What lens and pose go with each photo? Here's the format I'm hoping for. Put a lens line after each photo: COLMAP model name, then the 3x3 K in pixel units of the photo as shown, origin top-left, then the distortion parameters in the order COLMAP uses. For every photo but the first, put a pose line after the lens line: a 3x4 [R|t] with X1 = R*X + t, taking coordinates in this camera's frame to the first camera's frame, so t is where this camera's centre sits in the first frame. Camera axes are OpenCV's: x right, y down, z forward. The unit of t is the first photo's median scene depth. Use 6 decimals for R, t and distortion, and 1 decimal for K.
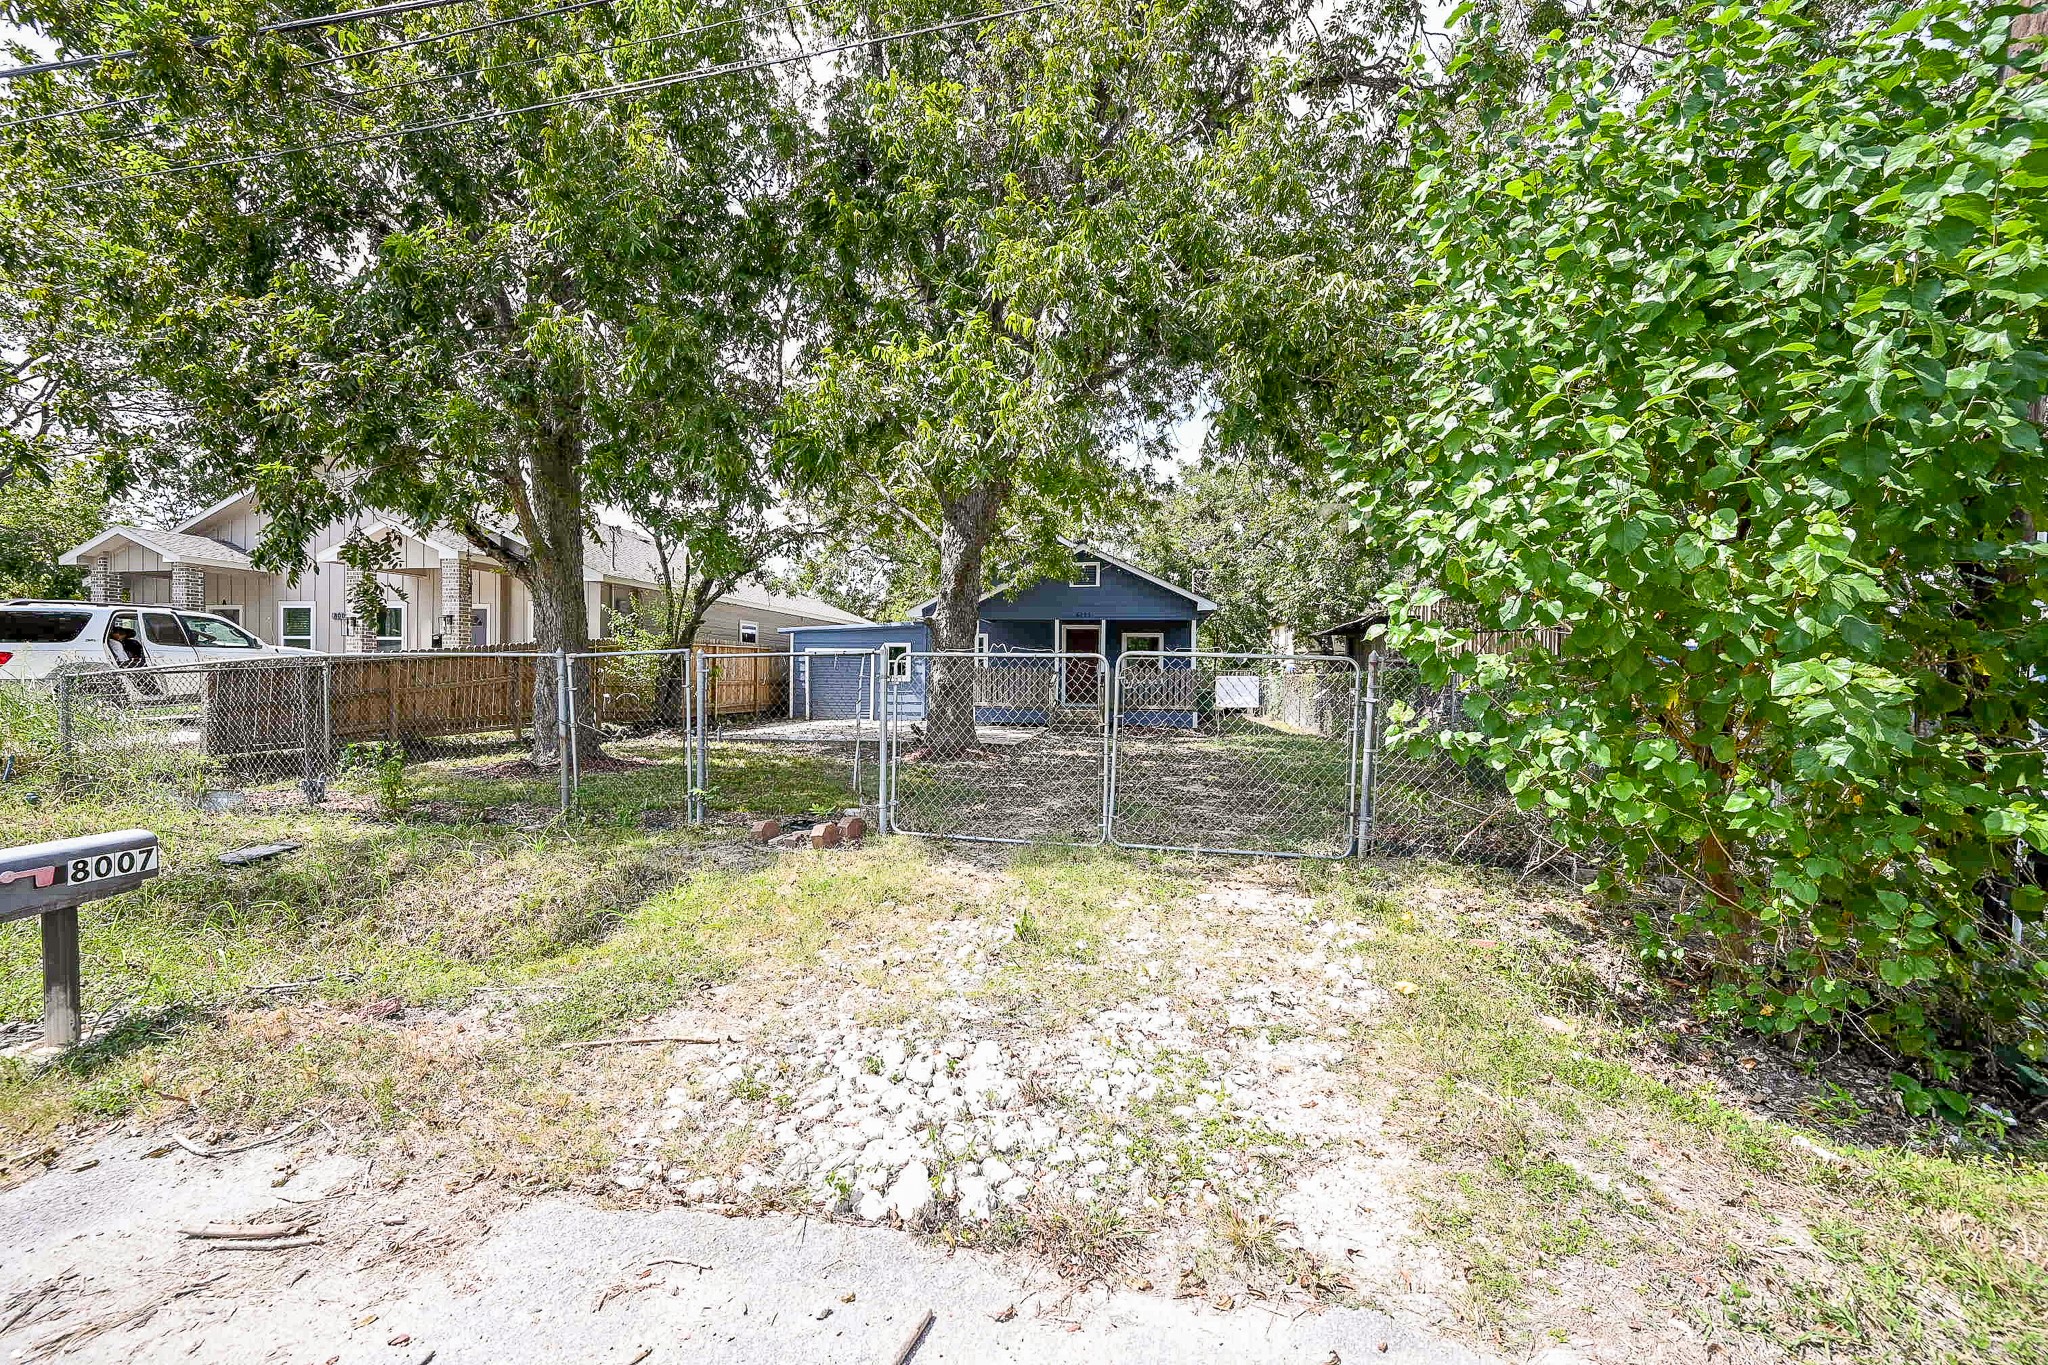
lens RADIAL K [[821.3, 0, 1016.7], [0, 821.3, 681.9], [0, 0, 1]] dist [0.001905, -0.000131]
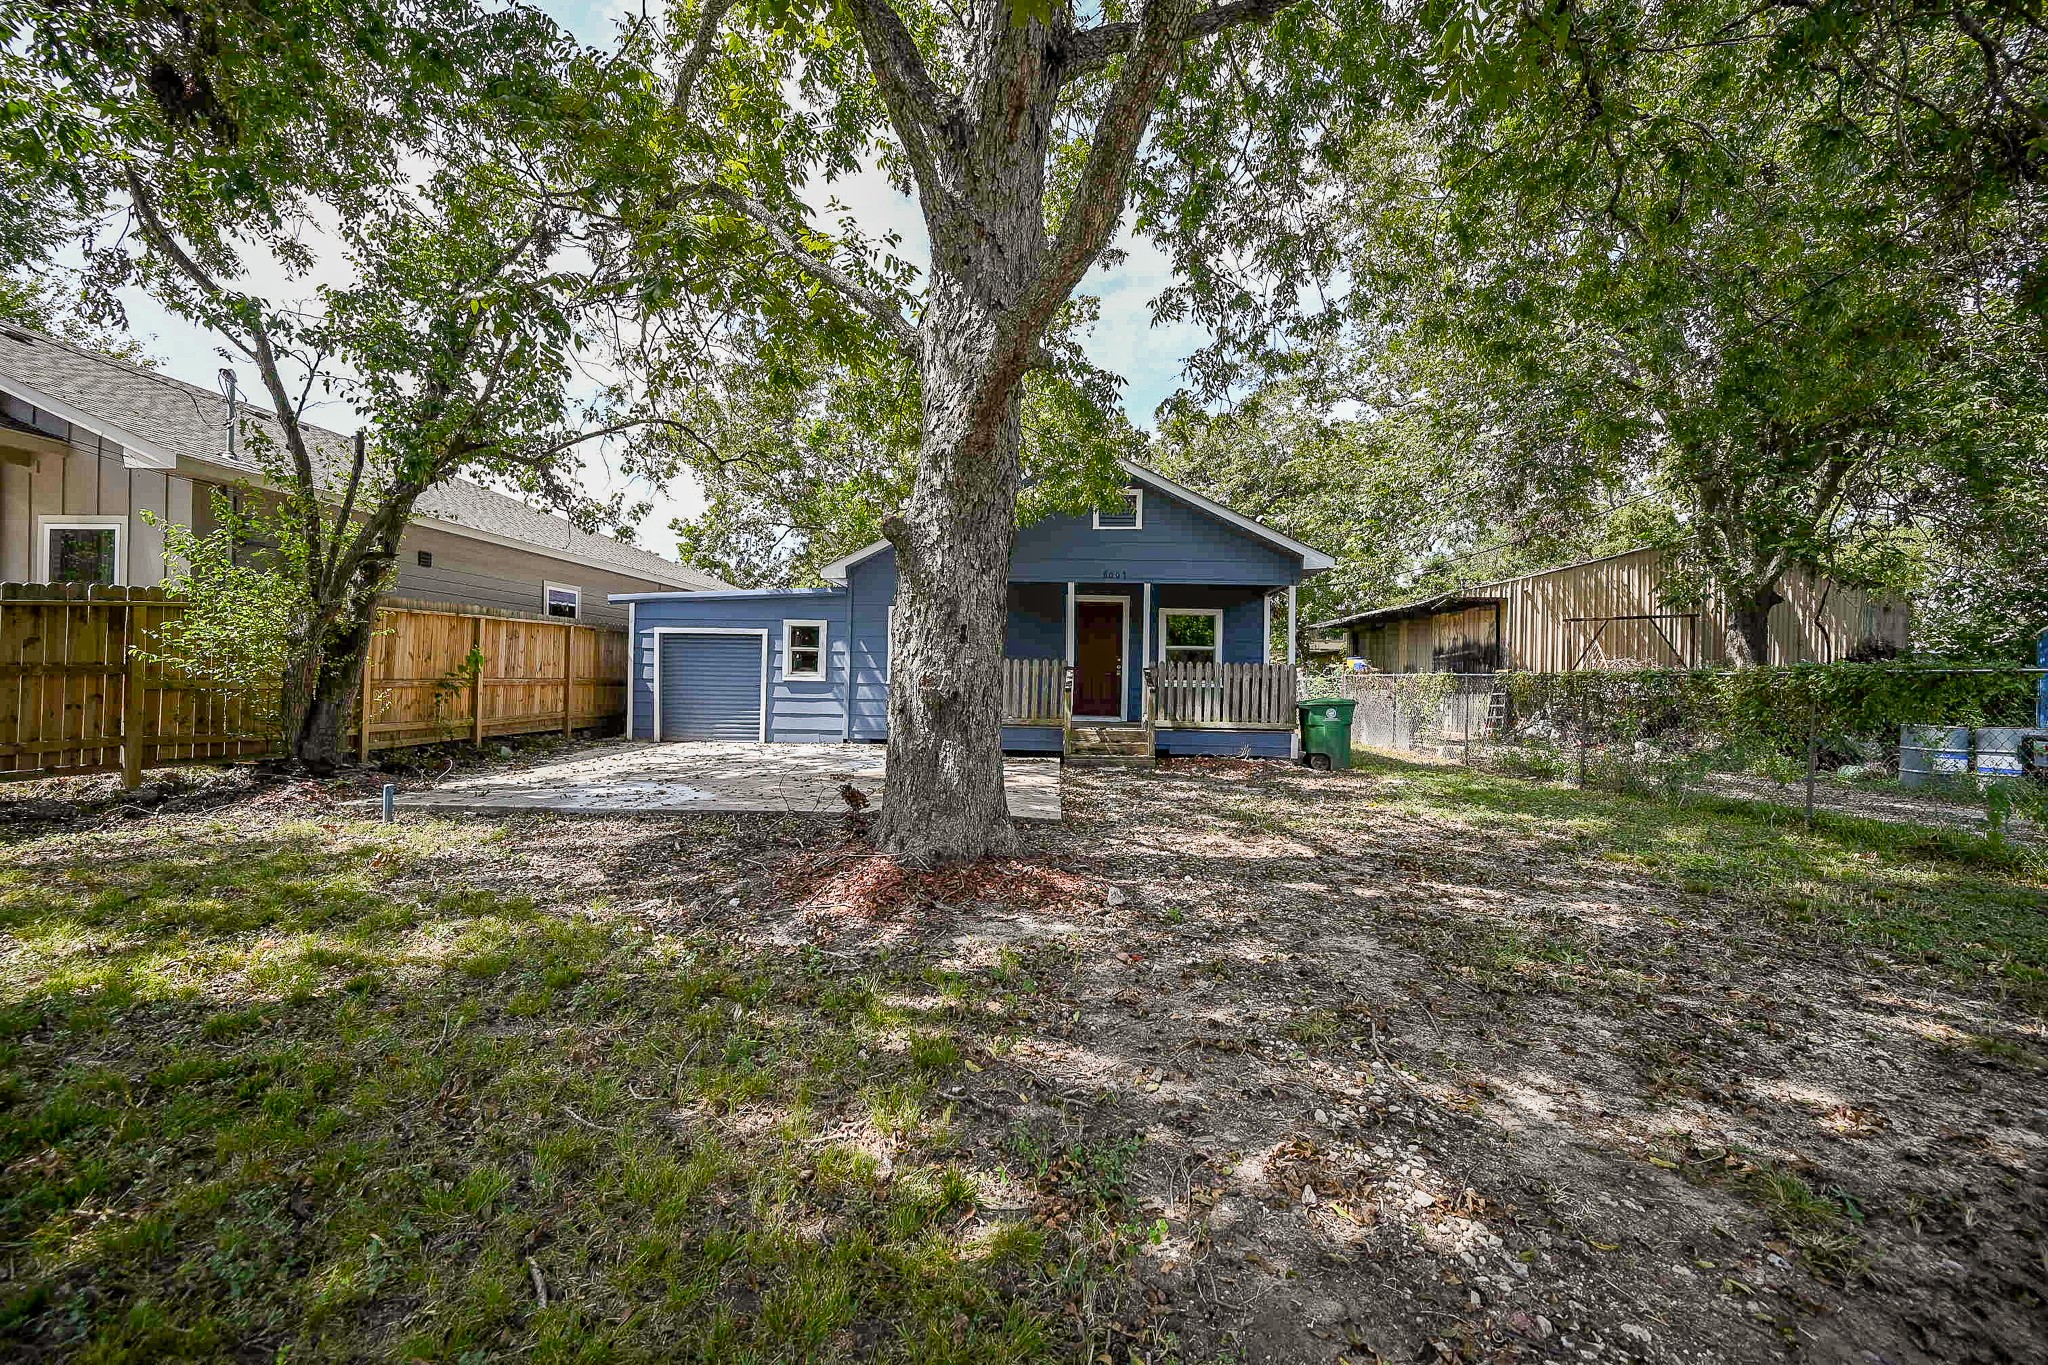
lens RADIAL K [[821.3, 0, 1037.4], [0, 821.3, 683.0], [0, 0, 1]] dist [0.001905, -0.000131]
pose [[0.991013, 0.004640, 0.133684, -0.055616], [-0.004877, 0.999987, 0.001450, -0.001075], [-0.133675, -0.002089, 0.991023, 0.370262]]
